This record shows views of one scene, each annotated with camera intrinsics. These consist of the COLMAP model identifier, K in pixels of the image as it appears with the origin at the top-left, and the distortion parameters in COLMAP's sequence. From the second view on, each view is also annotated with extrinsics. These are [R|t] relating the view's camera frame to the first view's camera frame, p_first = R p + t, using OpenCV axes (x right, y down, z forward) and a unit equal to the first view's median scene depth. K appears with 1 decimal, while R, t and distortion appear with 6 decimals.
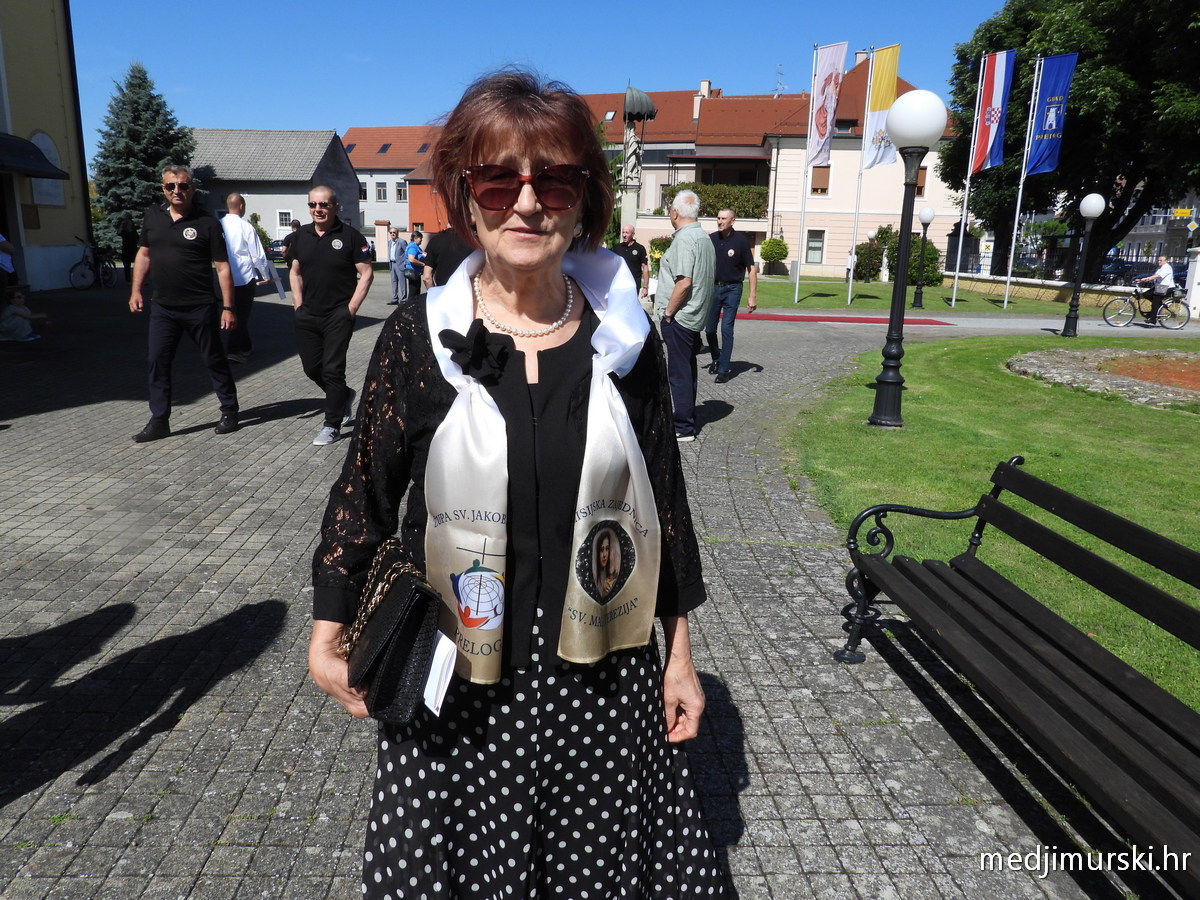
lens RADIAL K [[884.2, 0, 600.0], [0, 884.2, 450.0], [0, 0, 1]] dist [-0.006840, -0.001954]
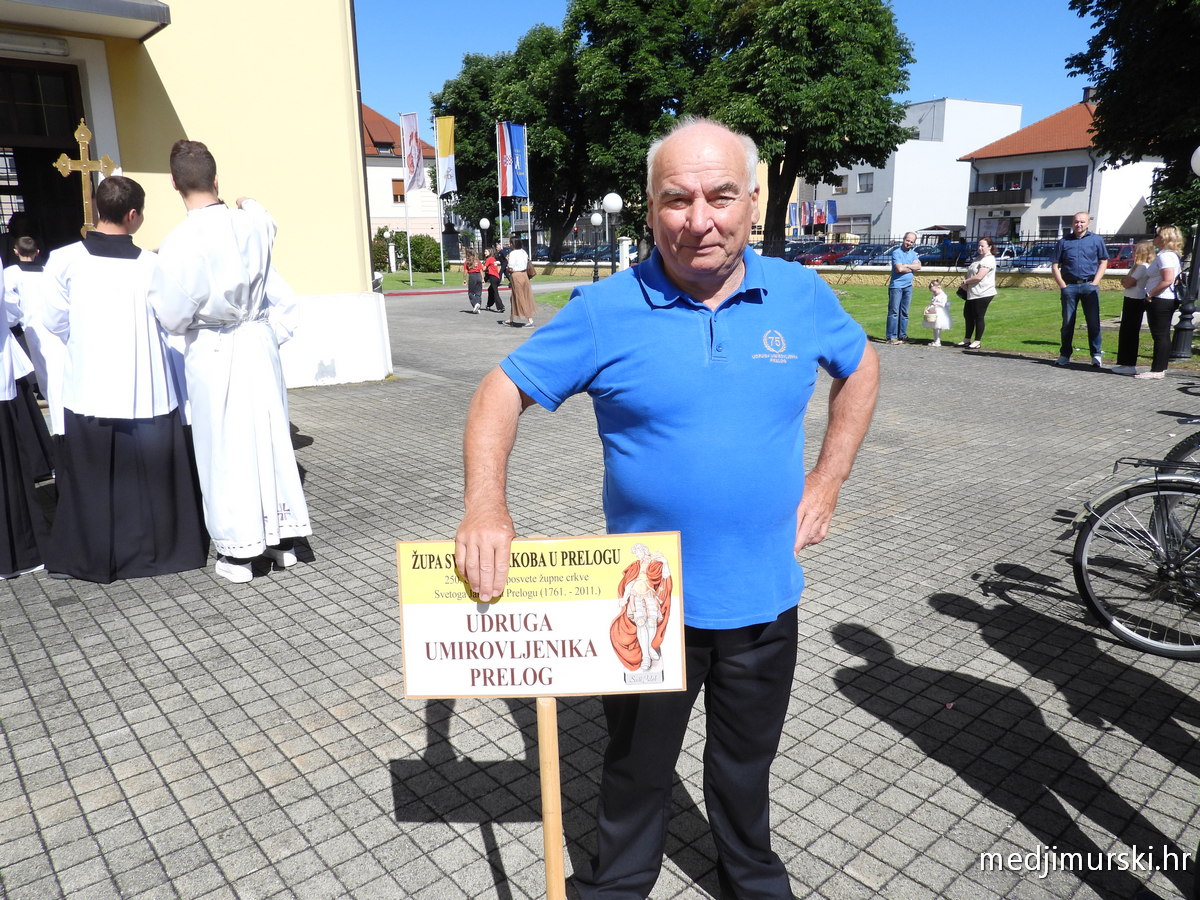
lens RADIAL K [[884.2, 0, 600.0], [0, 884.2, 450.0], [0, 0, 1]] dist [-0.006840, -0.001954]
pose [[0.805535, -0.179147, 0.564818, -0.189986], [0.175272, 0.982586, 0.061683, 0.031451], [-0.566033, 0.049309, 0.822907, -0.179548]]
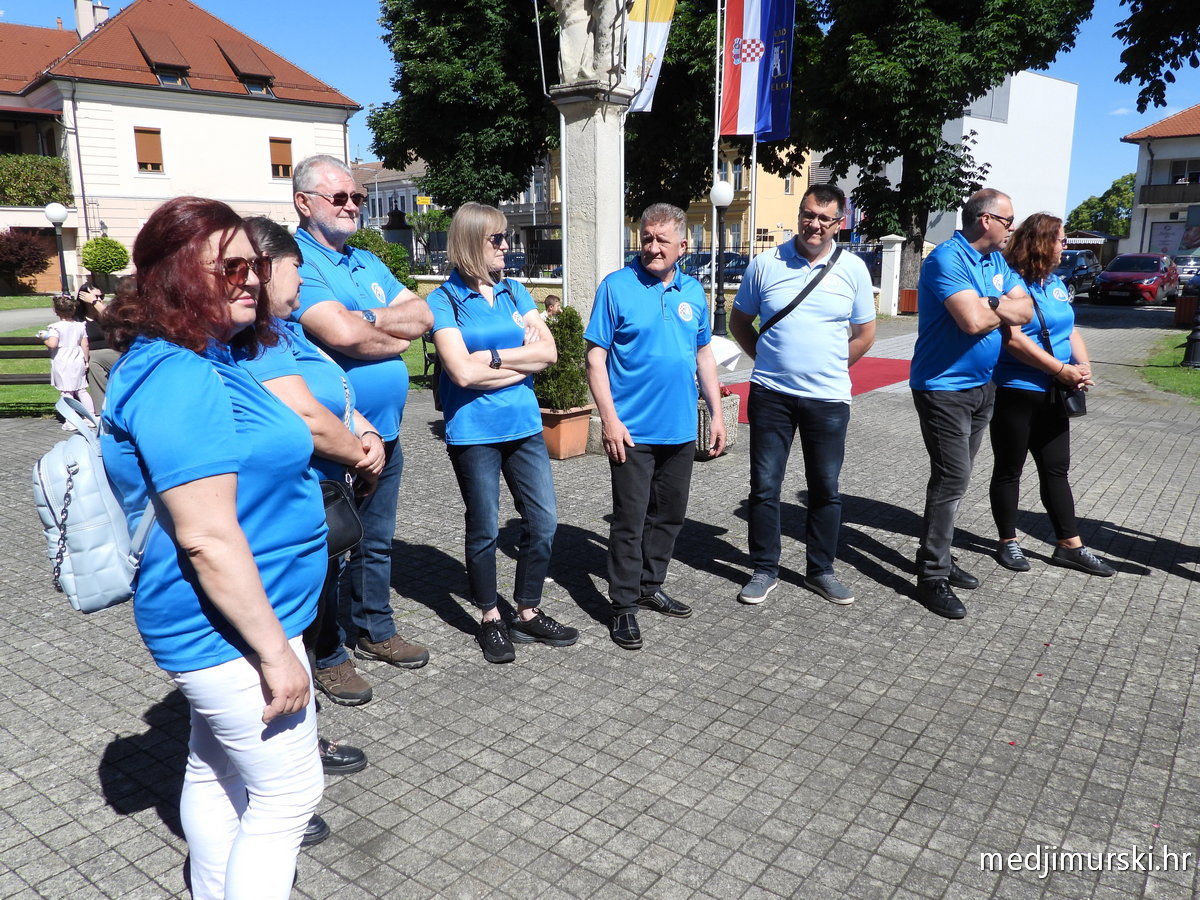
lens RADIAL K [[930.3, 0, 600.0], [0, 930.3, 450.0], [0, 0, 1]] dist [0.001751, 0.001879]
pose [[0.648883, -0.191568, 0.736378, -0.100974], [0.195451, 0.977279, 0.082009, -0.070086], [-0.735357, 0.090711, 0.671582, 0.280327]]
